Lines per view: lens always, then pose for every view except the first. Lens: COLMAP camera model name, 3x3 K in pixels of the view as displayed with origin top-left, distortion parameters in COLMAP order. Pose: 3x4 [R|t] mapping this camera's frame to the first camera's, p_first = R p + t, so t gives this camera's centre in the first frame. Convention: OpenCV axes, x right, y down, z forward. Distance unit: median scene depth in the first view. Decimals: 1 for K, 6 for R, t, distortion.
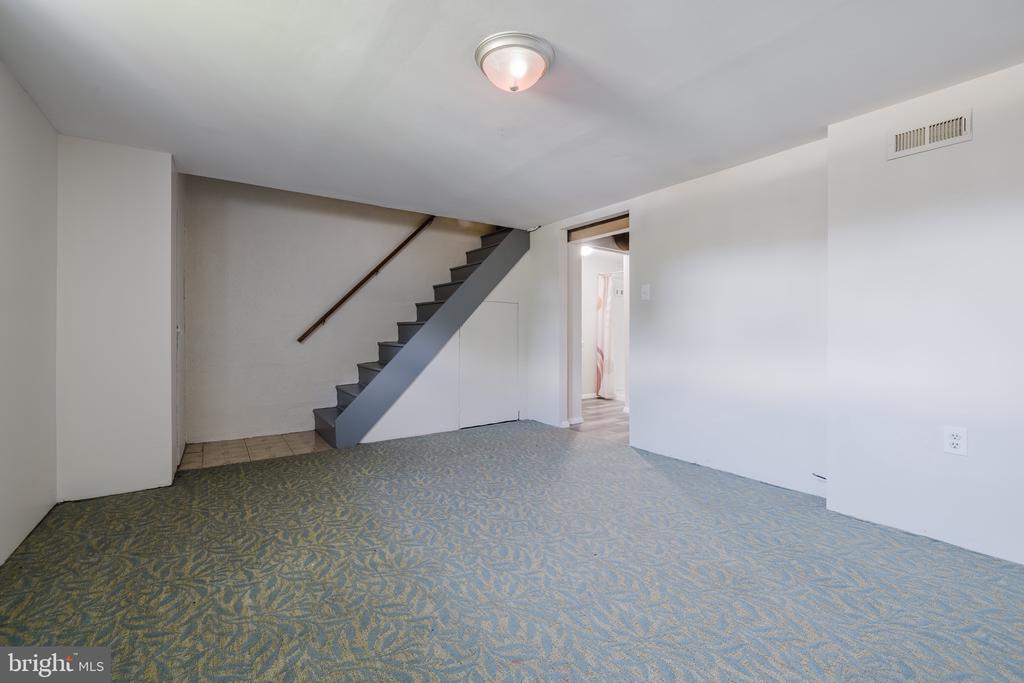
lens RADIAL K [[429.3, 0, 512.9], [0, 429.3, 334.2], [0, 0, 1]] dist [-0.001177, 0.000097]
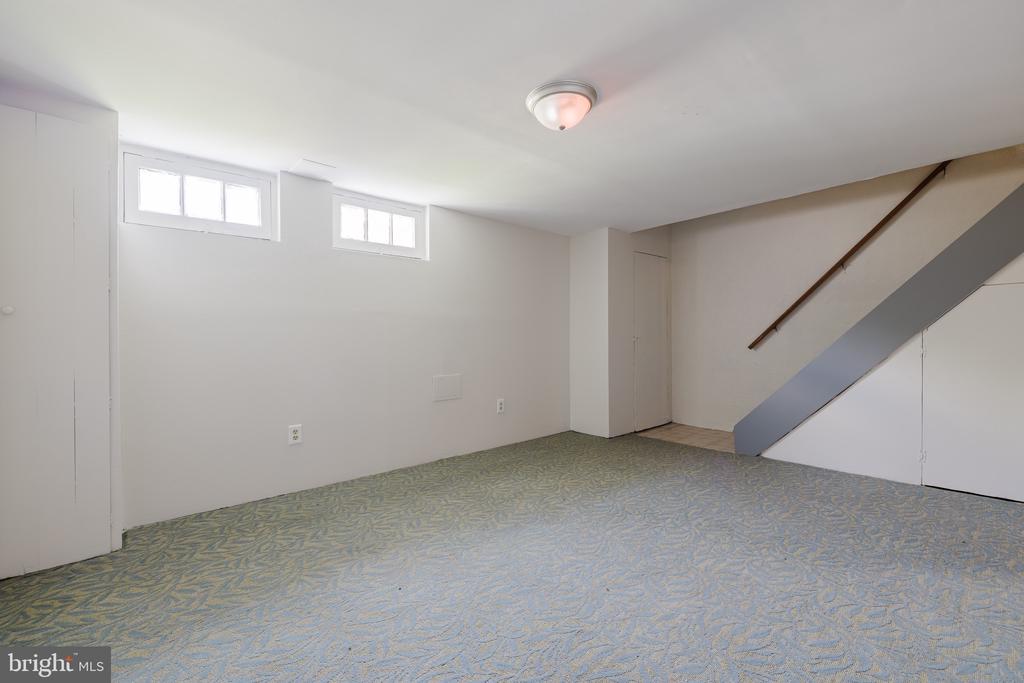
lens RADIAL K [[424.3, 0, 512.0], [0, 424.3, 341.5], [0, 0, 1]] dist [-0.001196, -0.000057]
pose [[0.112868, 0.001320, -0.993609, 0.760156], [0.006327, 0.999978, 0.002048, -0.008992], [0.993590, -0.006517, 0.112857, 0.504768]]
